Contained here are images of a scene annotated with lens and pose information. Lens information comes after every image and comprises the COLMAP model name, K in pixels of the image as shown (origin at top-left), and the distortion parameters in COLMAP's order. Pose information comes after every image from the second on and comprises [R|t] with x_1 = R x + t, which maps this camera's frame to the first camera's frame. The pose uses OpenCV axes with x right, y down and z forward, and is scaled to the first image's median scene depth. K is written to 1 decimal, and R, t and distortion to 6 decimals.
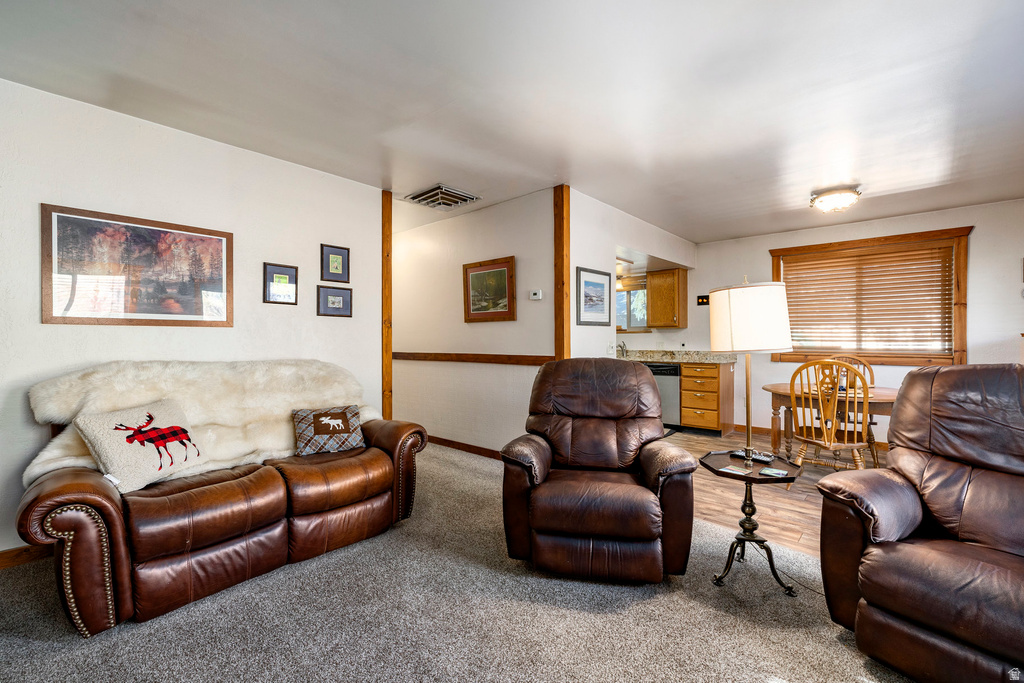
lens RADIAL K [[436.8, 0, 517.8], [0, 436.8, 341.4], [0, 0, 1]] dist [0.004444, -0.000336]
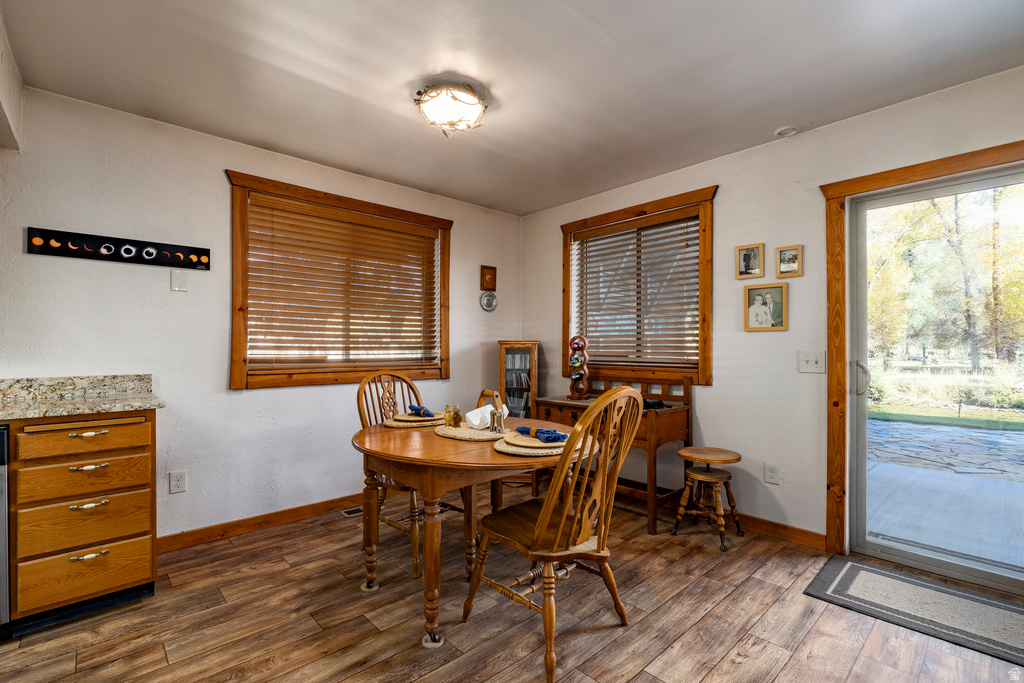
lens RADIAL K [[461.4, 0, 502.9], [0, 461.4, 344.1], [0, 0, 1]] dist [-0.010699, 0.003979]
pose [[0.117448, 0.004444, 0.993069, 0.108782], [0.004355, 0.999978, -0.004990, -0.004116], [-0.993070, 0.004911, 0.117426, 0.758058]]
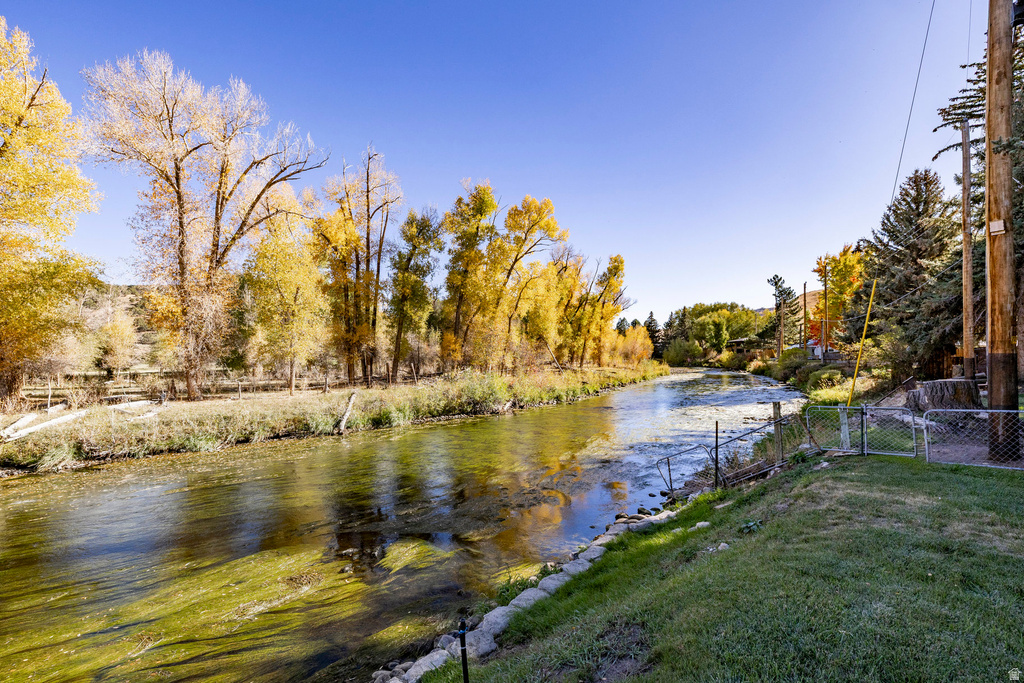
lens RADIAL K [[445.5, 0, 497.6], [0, 445.5, 359.2], [0, 0, 1]] dist [0.004732, 0.000074]
pose [[-0.997645, 0.012165, 0.067501, 1.991304], [0.012273, 0.999924, 0.001182, -0.035470], [-0.067481, 0.002007, -0.997719, -1.274822]]
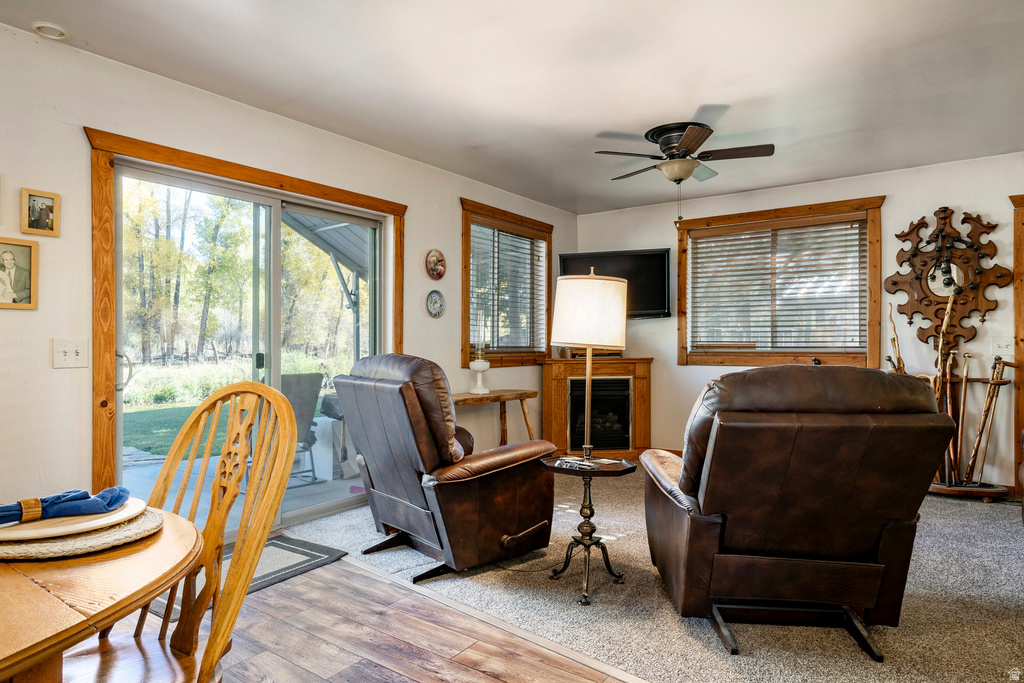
lens RADIAL K [[607.6, 0, 502.3], [0, 607.6, 344.1], [0, 0, 1]] dist [-0.003993, 0.000727]
pose [[-0.996076, -0.000217, -0.088498, 0.385315], [-0.000769, 0.999980, 0.006203, 0.004984], [0.088495, 0.006246, -0.996057, 1.073201]]
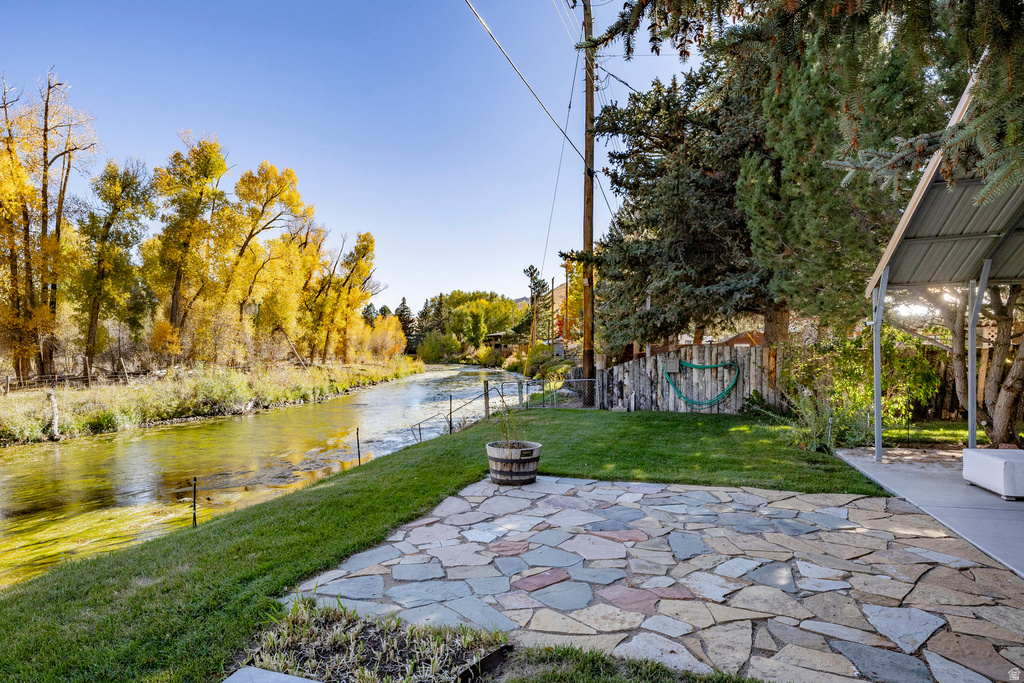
lens RADIAL K [[582.3, 0, 473.4], [0, 582.3, 371.0], [0, 0, 1]] dist [0.000726, 0.000097]
pose [[-0.927151, 0.019759, -0.374167, 2.438231], [0.008003, 0.999425, 0.032946, -0.022350], [0.374603, 0.027551, -0.926776, 0.293869]]
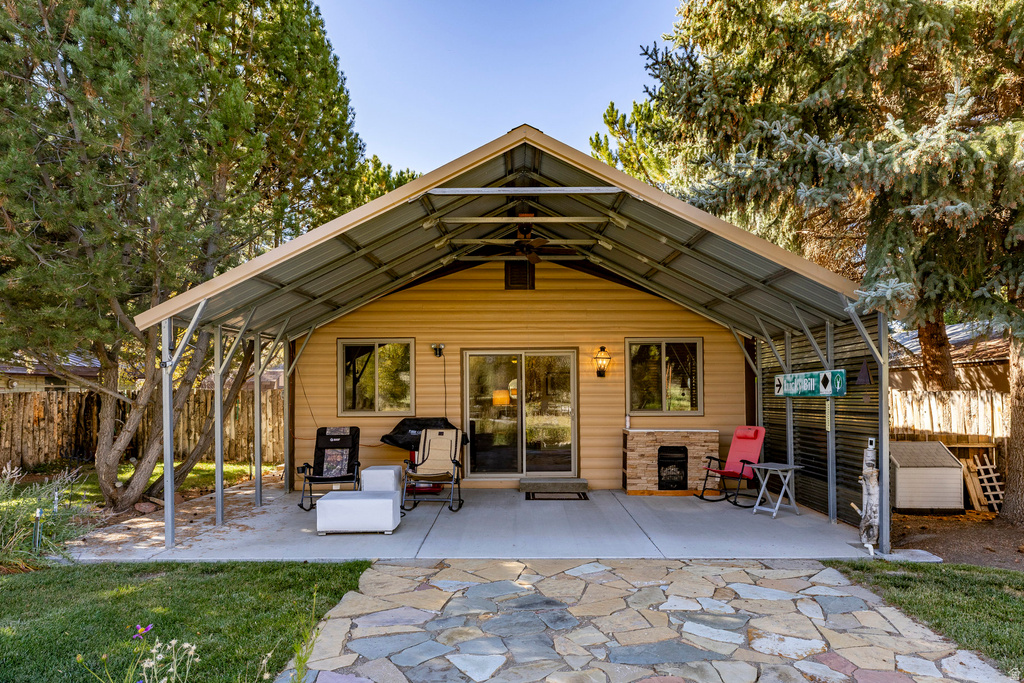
lens RADIAL K [[596.3, 0, 511.1], [0, 596.3, 388.5], [0, 0, 1]] dist [0.003780, -0.002442]
pose [[0.654913, -0.007502, -0.755667, 2.192963], [0.000052, 0.999951, -0.009883, -0.031247], [0.755704, 0.006433, 0.654882, -1.180059]]
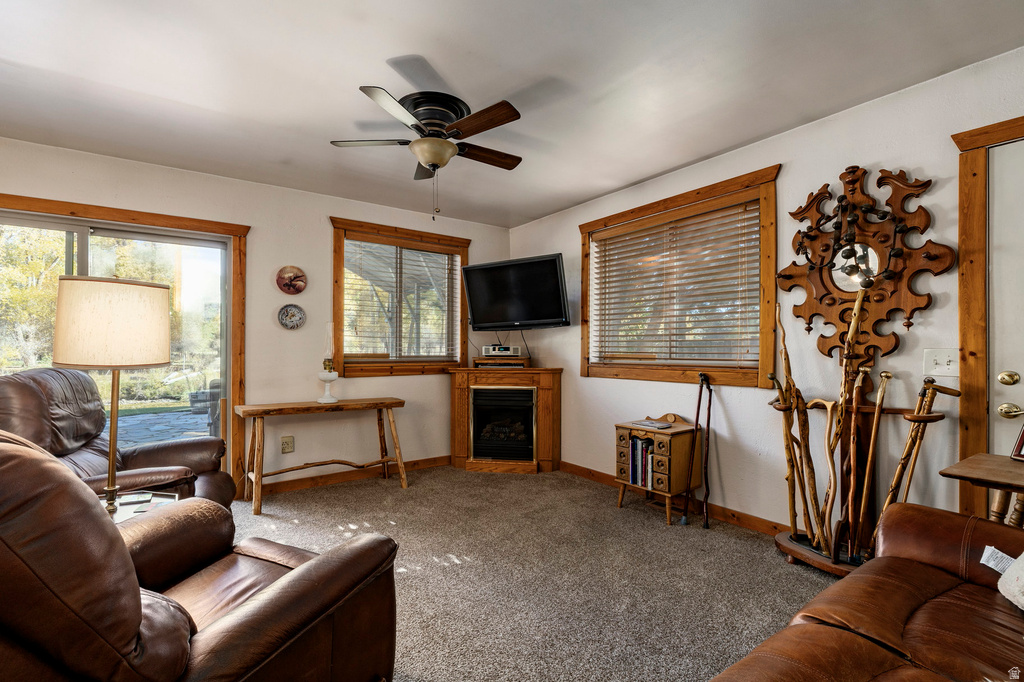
lens RADIAL K [[459.4, 0, 505.8], [0, 459.4, 351.8], [0, 0, 1]] dist [0.000148, -0.001022]
pose [[-0.973886, -0.002315, 0.227026, -0.158523], [0.000513, 0.999923, 0.012397, -0.003982], [-0.227037, 0.012190, -0.973810, 0.760199]]
